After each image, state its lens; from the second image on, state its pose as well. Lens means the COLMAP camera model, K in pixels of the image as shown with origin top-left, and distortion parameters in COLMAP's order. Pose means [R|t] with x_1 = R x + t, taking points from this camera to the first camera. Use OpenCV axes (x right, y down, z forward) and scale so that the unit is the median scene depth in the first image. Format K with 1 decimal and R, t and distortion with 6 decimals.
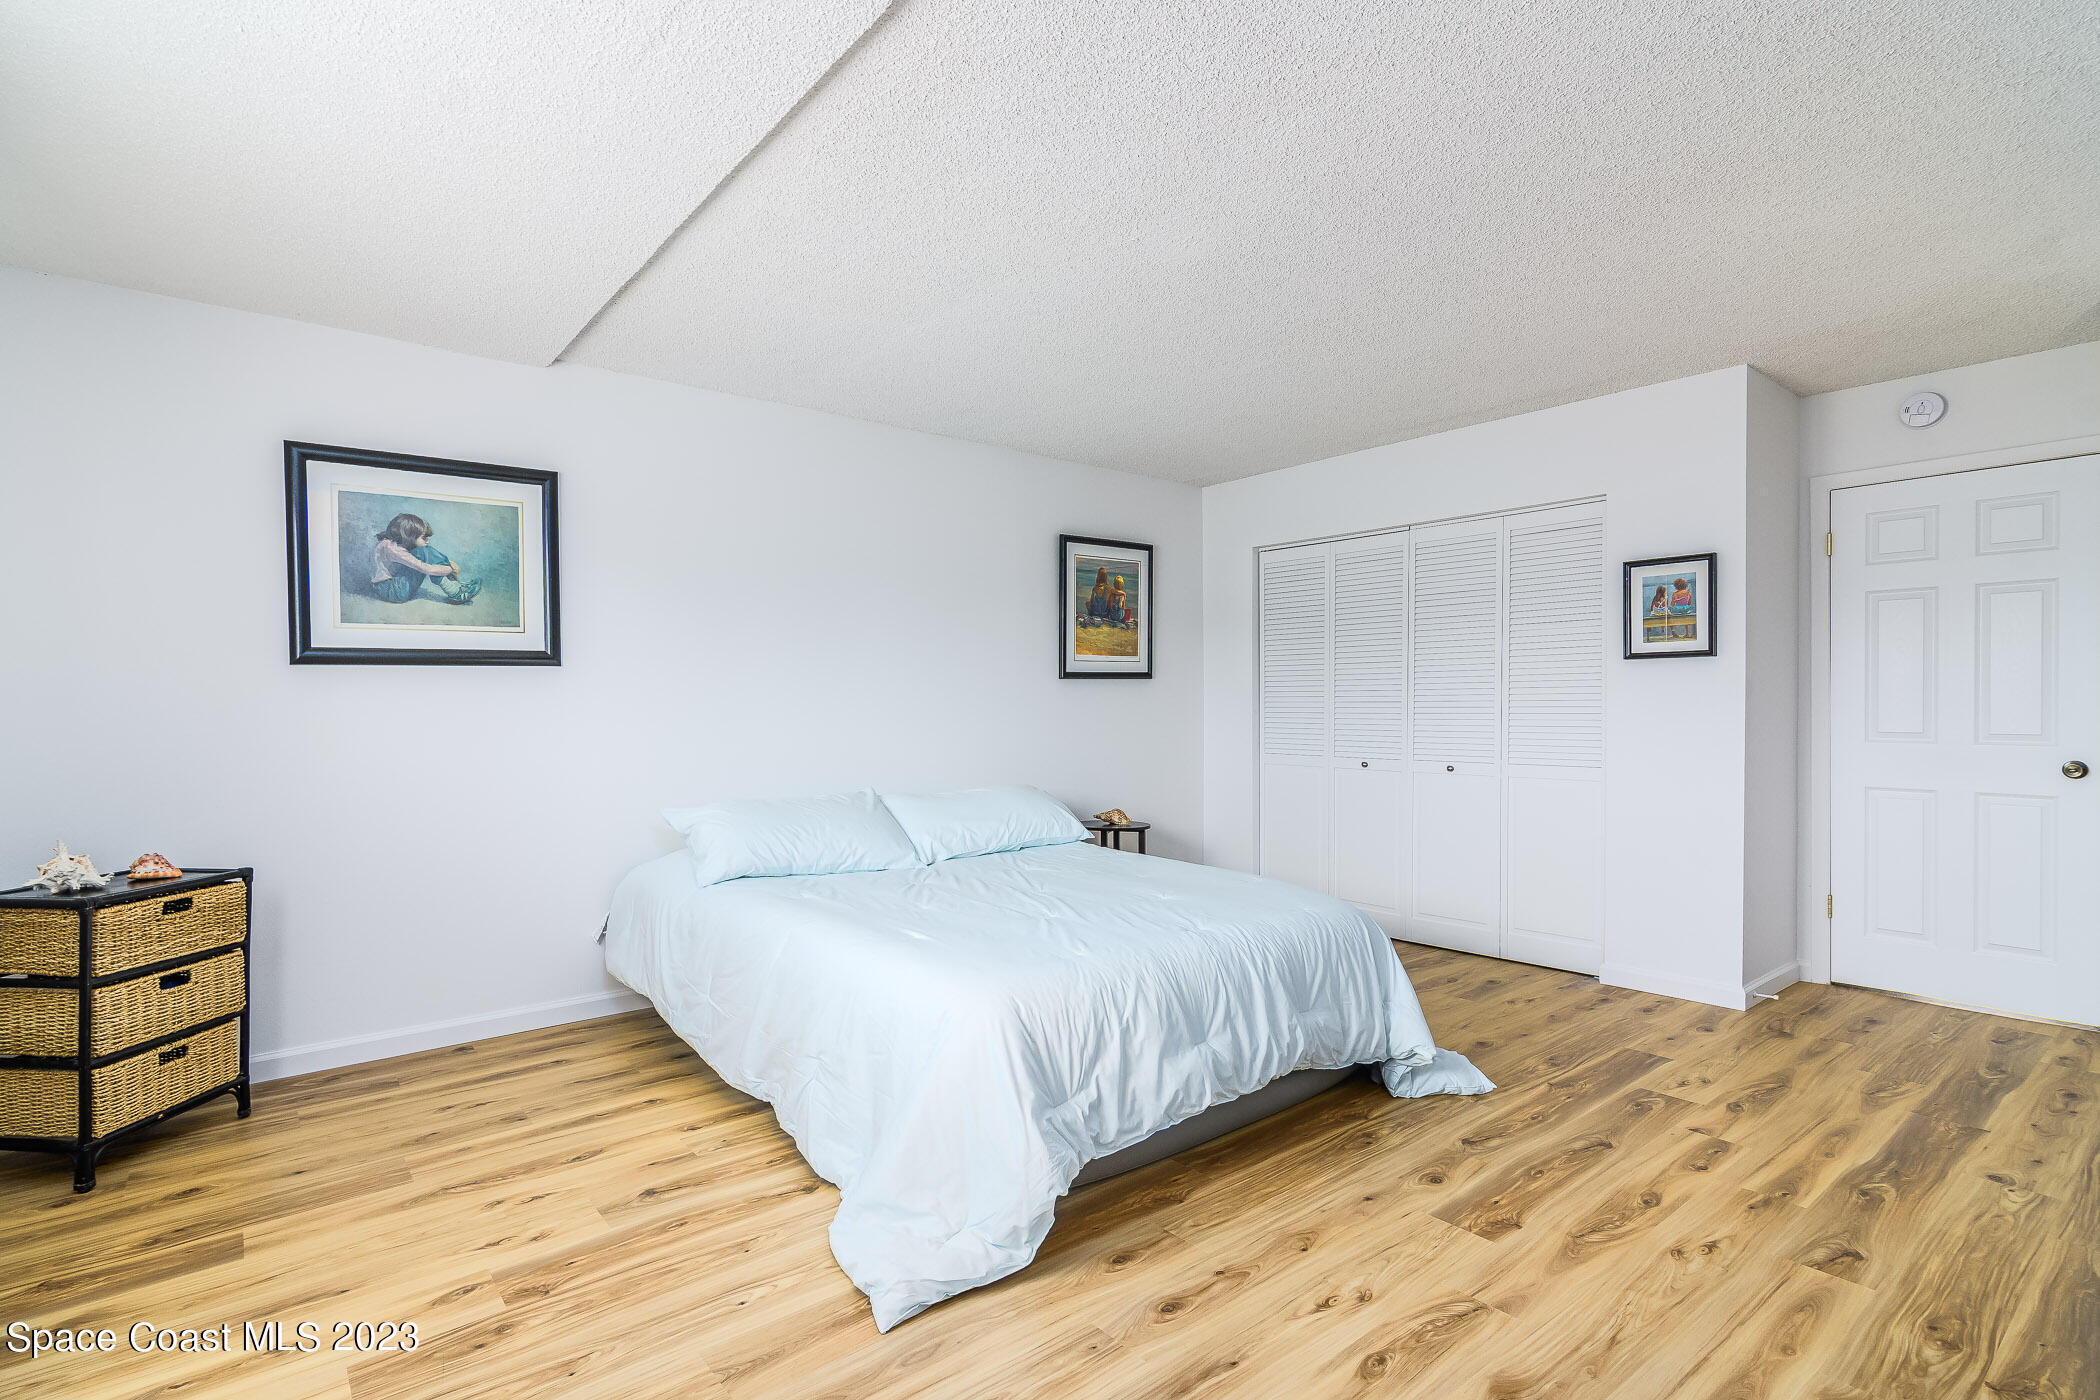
lens RADIAL K [[1006.4, 0, 999.1], [0, 1006.4, 704.7], [0, 0, 1]] dist [0.002450, 0.002617]
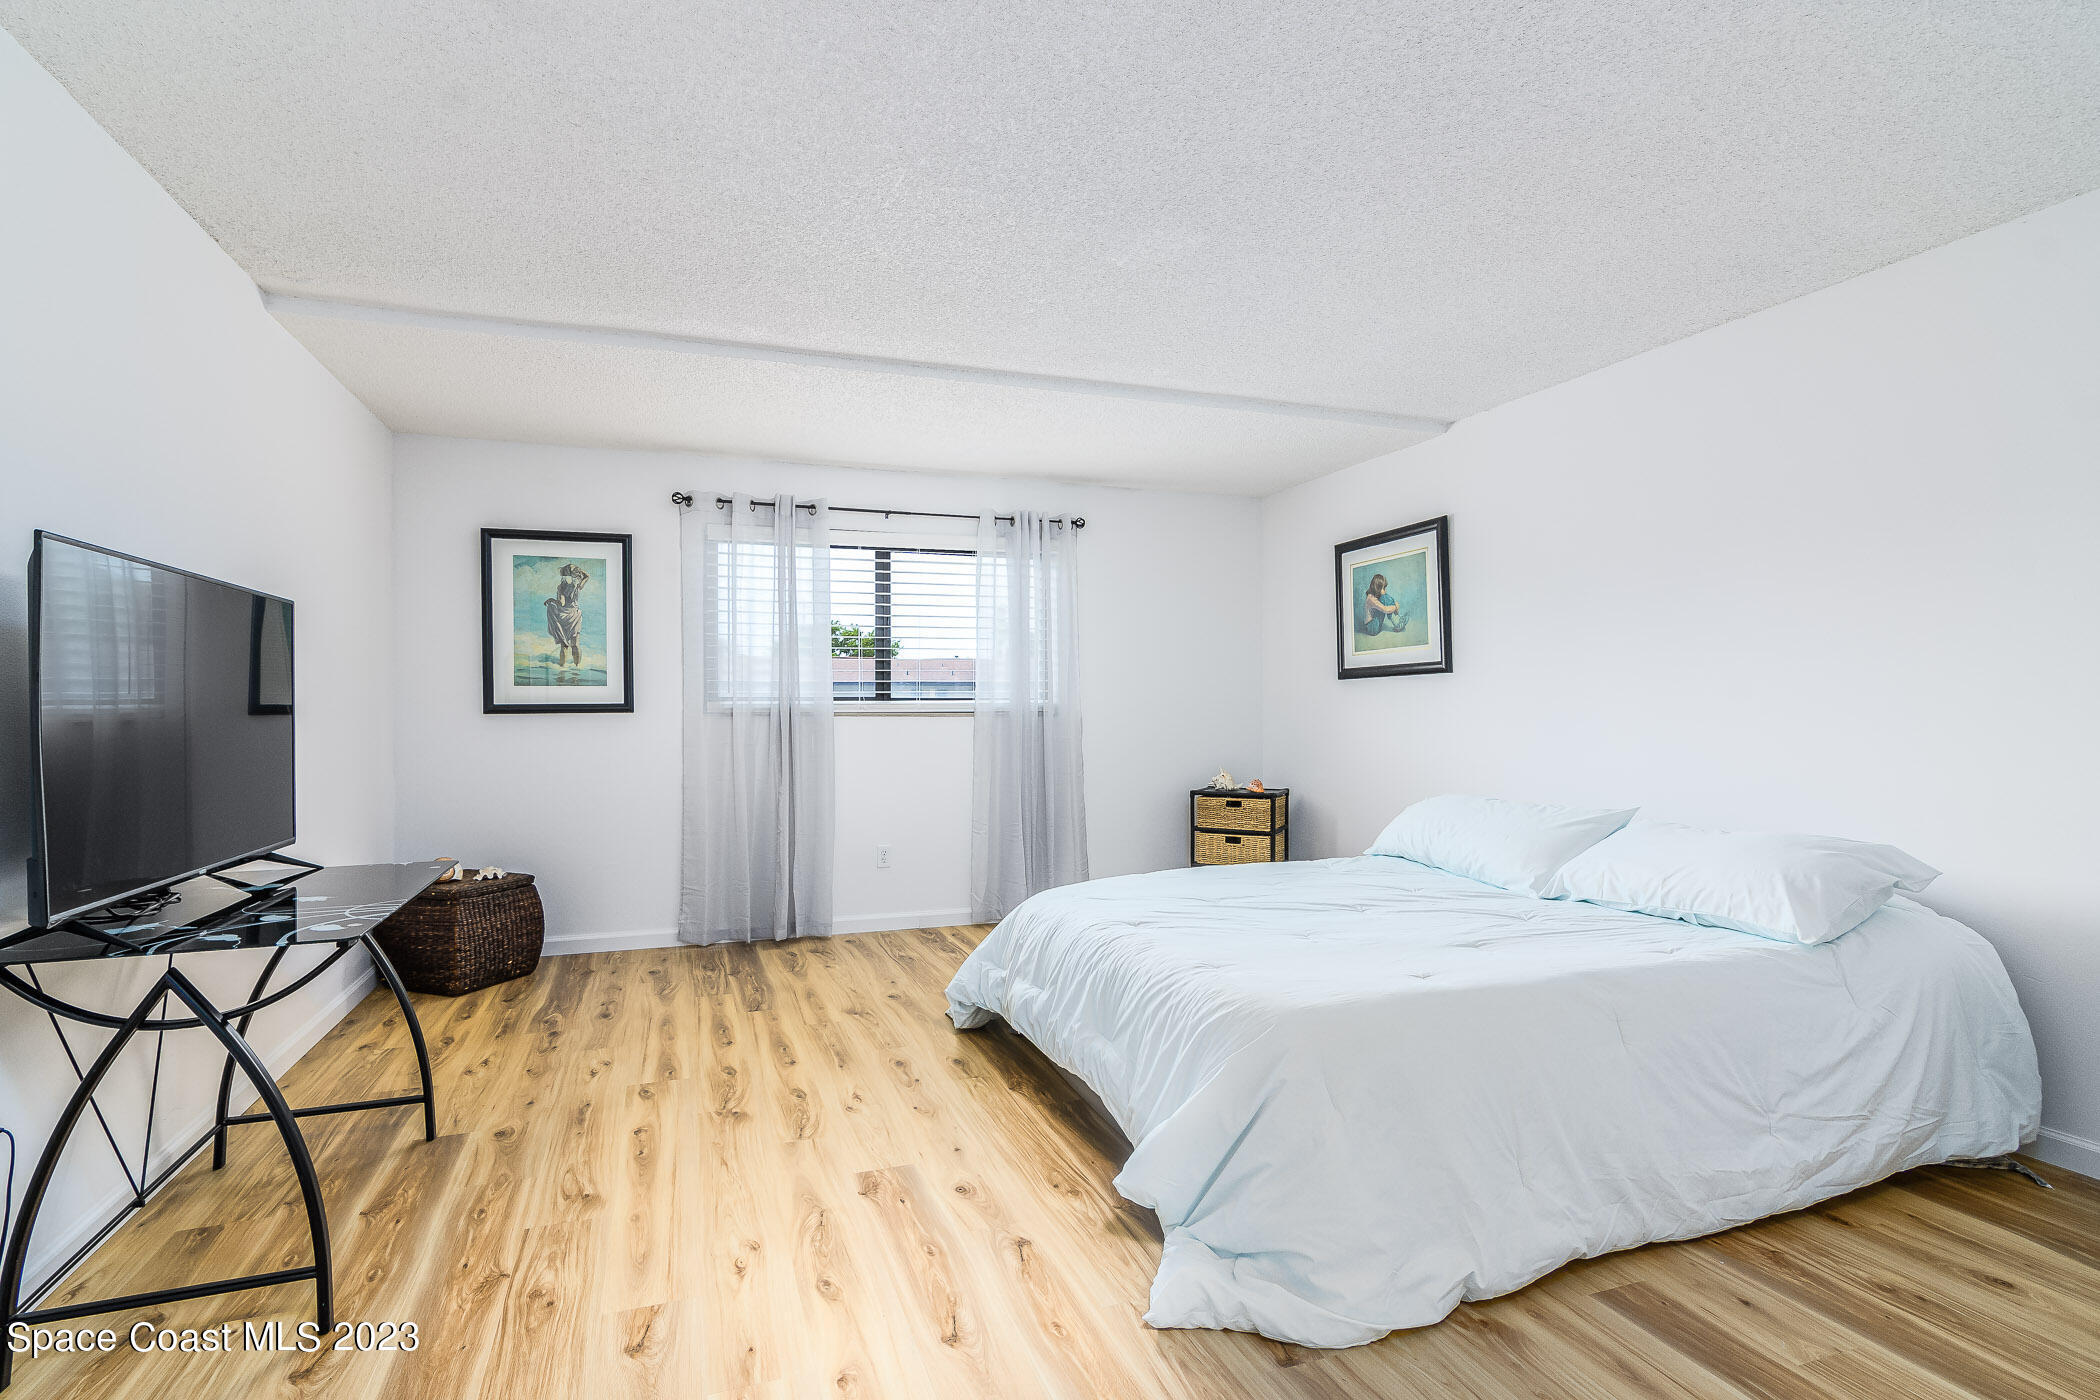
lens RADIAL K [[1006.4, 0, 1041.6], [0, 1006.4, 701.0], [0, 0, 1]] dist [0.002450, 0.002617]
pose [[-0.302206, -0.003295, -0.953237, 0.955776], [-0.001841, 0.999994, -0.002873, 0.000390], [0.953241, 0.000886, -0.302211, 0.974913]]
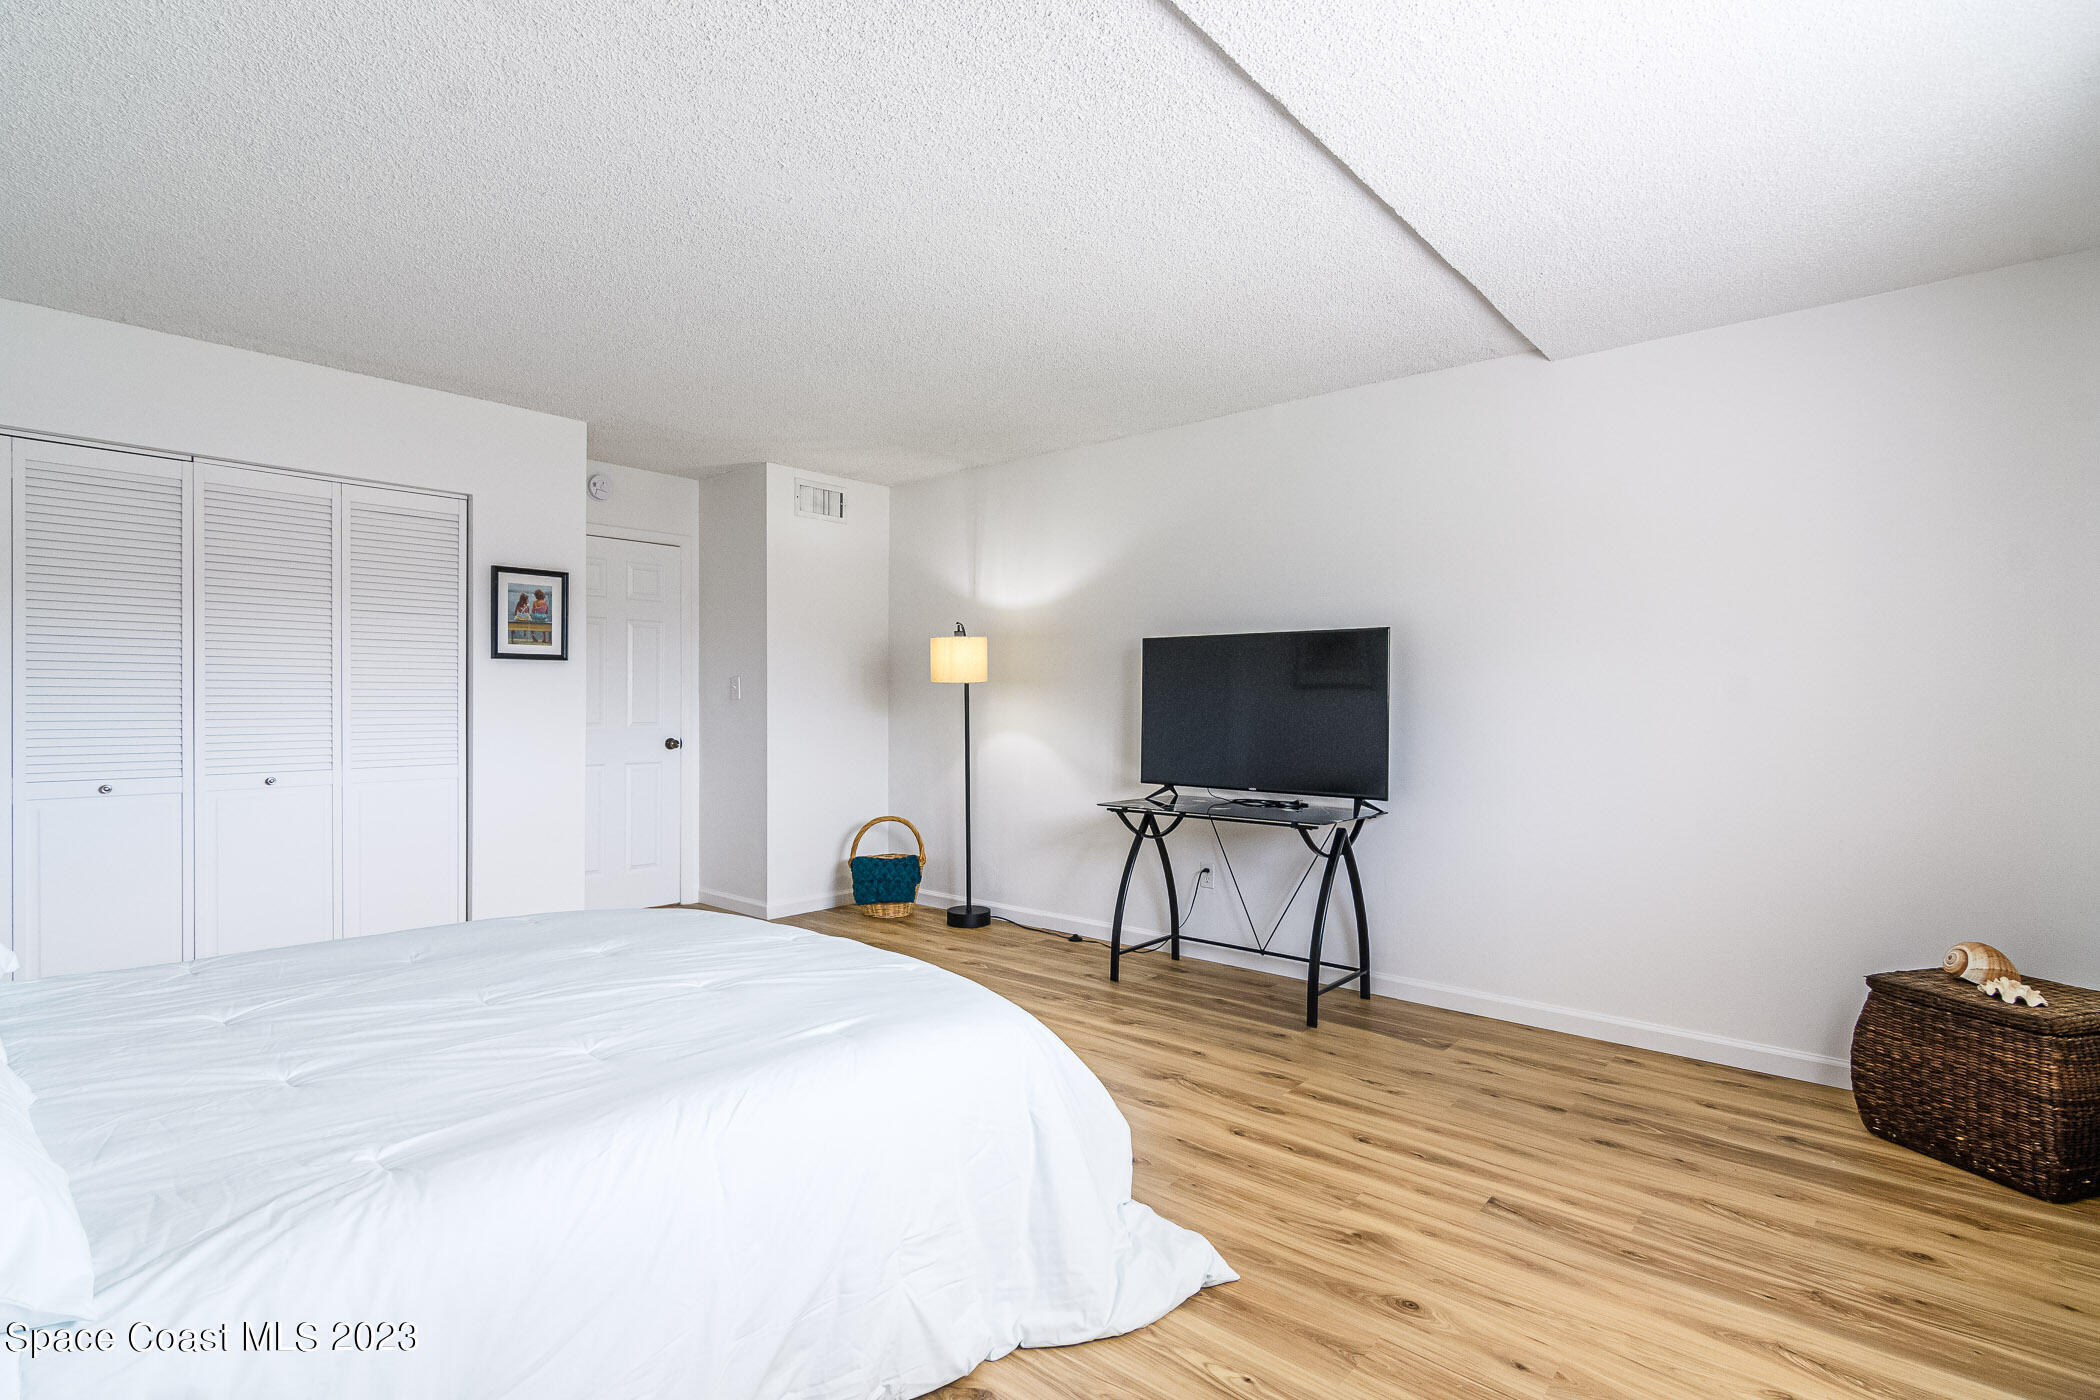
lens RADIAL K [[1006.4, 0, 1045.1], [0, 1006.4, 703.7], [0, 0, 1]] dist [0.002450, 0.002617]
pose [[-0.198121, 0.001981, 0.980176, -0.617166], [-0.001054, 0.999997, -0.002234, 0.004504], [-0.980177, -0.001476, -0.198118, 0.770007]]
